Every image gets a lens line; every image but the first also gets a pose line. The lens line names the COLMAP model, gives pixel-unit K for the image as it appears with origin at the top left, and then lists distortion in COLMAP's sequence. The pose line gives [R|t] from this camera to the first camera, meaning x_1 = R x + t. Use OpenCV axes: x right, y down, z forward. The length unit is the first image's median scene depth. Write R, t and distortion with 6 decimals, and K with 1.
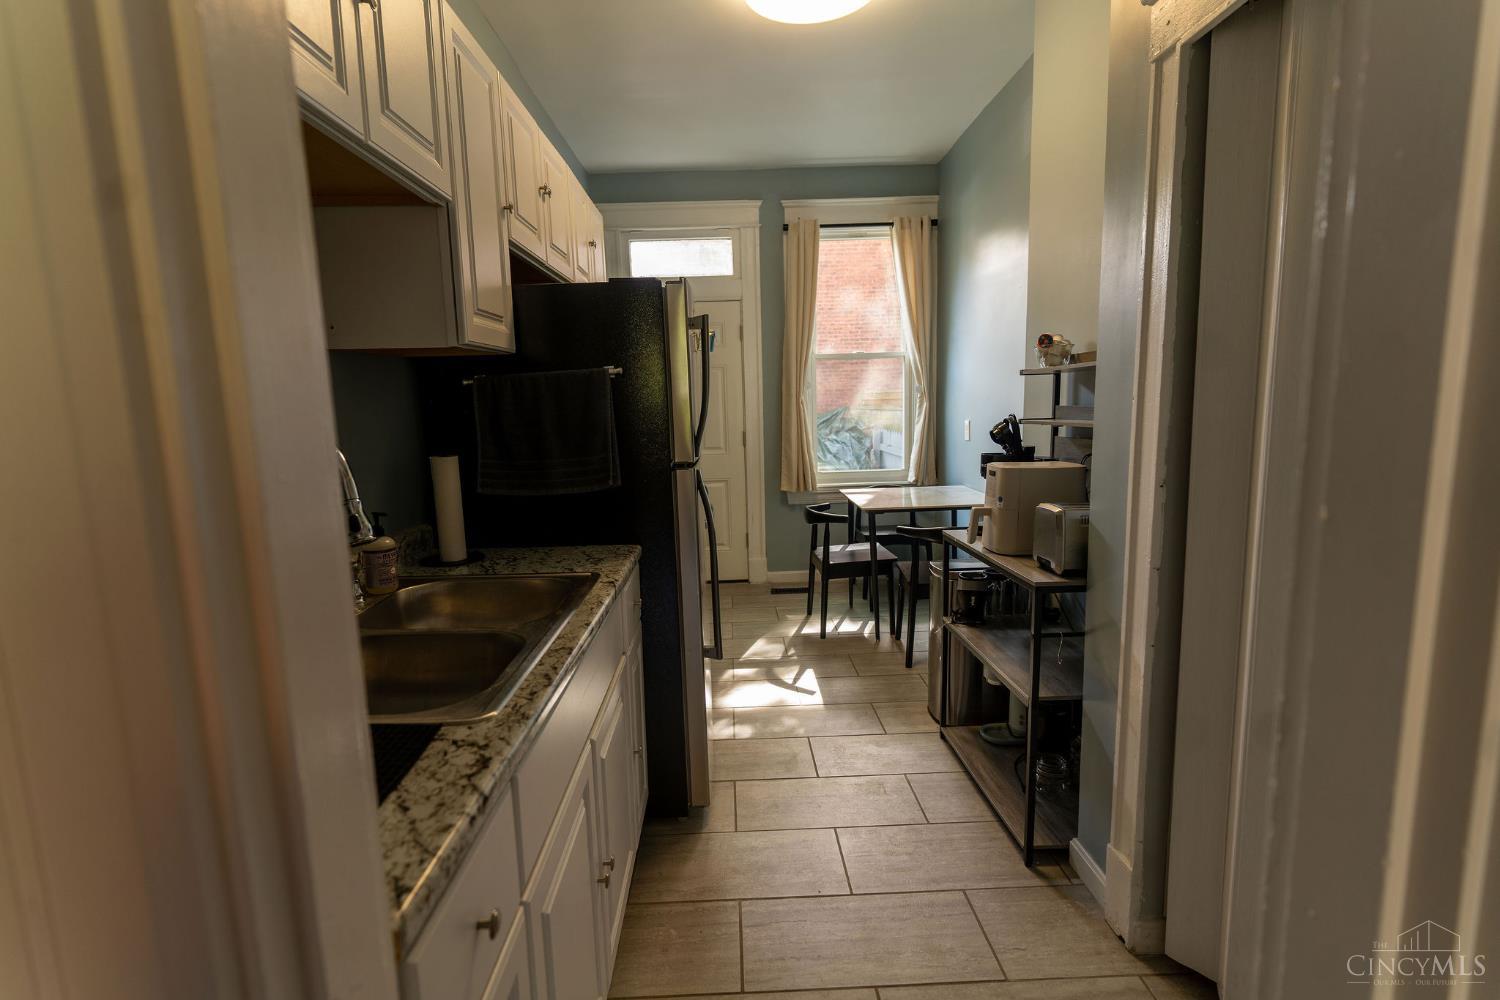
lens RADIAL K [[707.2, 0, 745.0], [0, 707.2, 504.0], [0, 0, 1]] dist [0.000213, 0.000388]
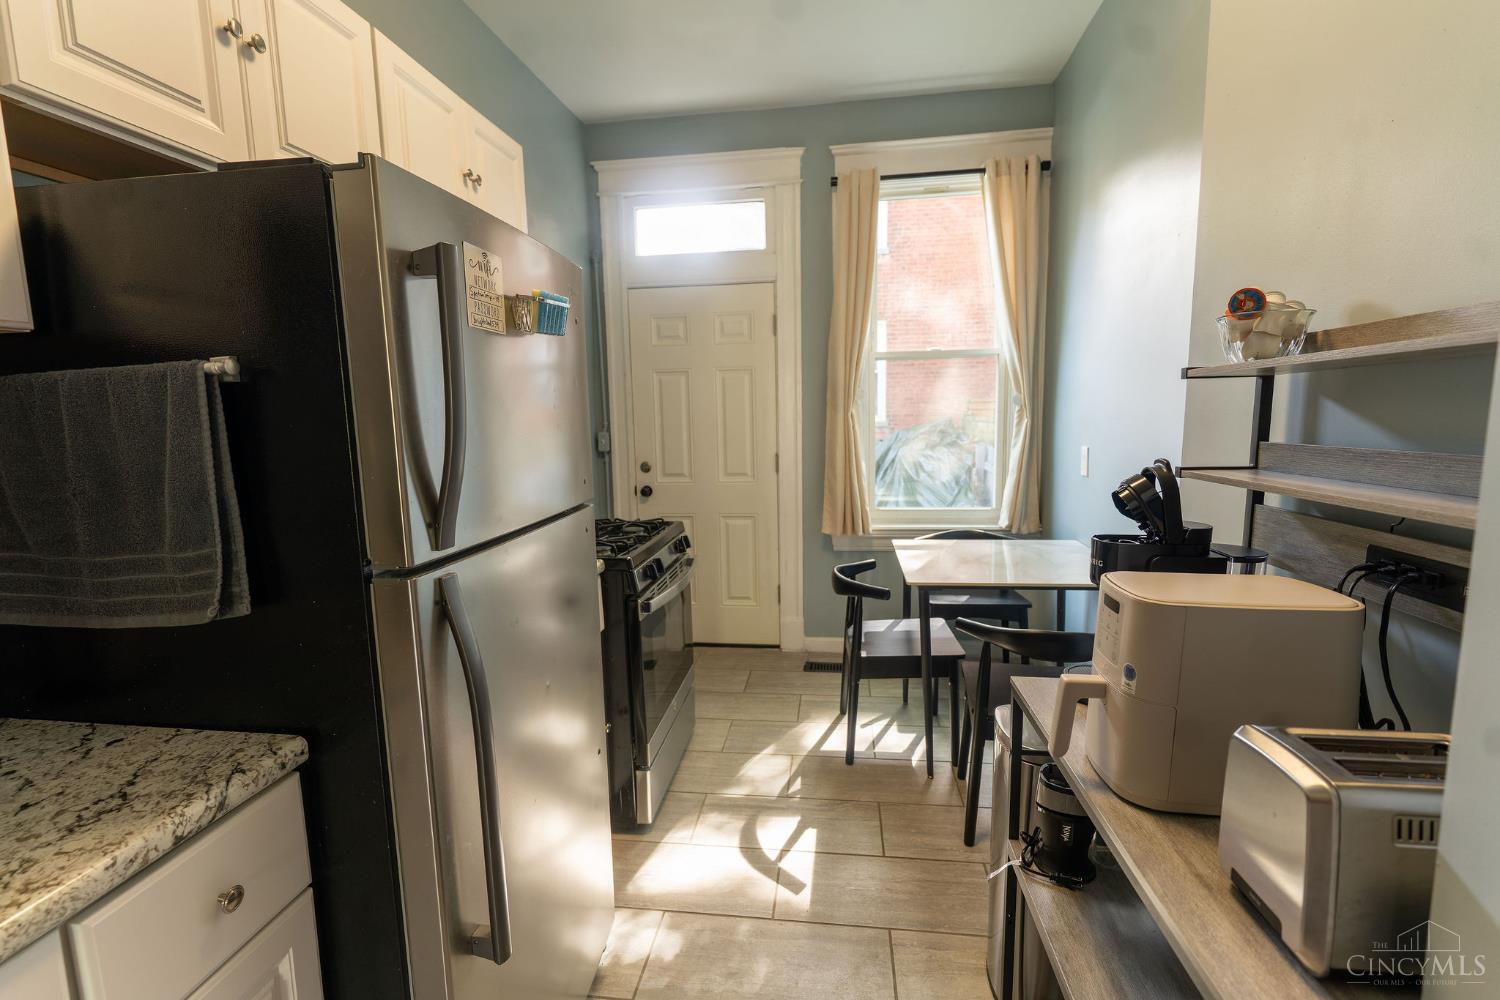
lens RADIAL K [[704.7, 0, 744.9], [0, 704.7, 506.2], [0, 0, 1]] dist [0.001386, -0.000817]
pose [[0.986858, 0.030022, -0.158777, 0.110746], [-0.030723, 0.999526, -0.001964, -0.054352], [0.158643, 0.006816, 0.987312, 0.305754]]
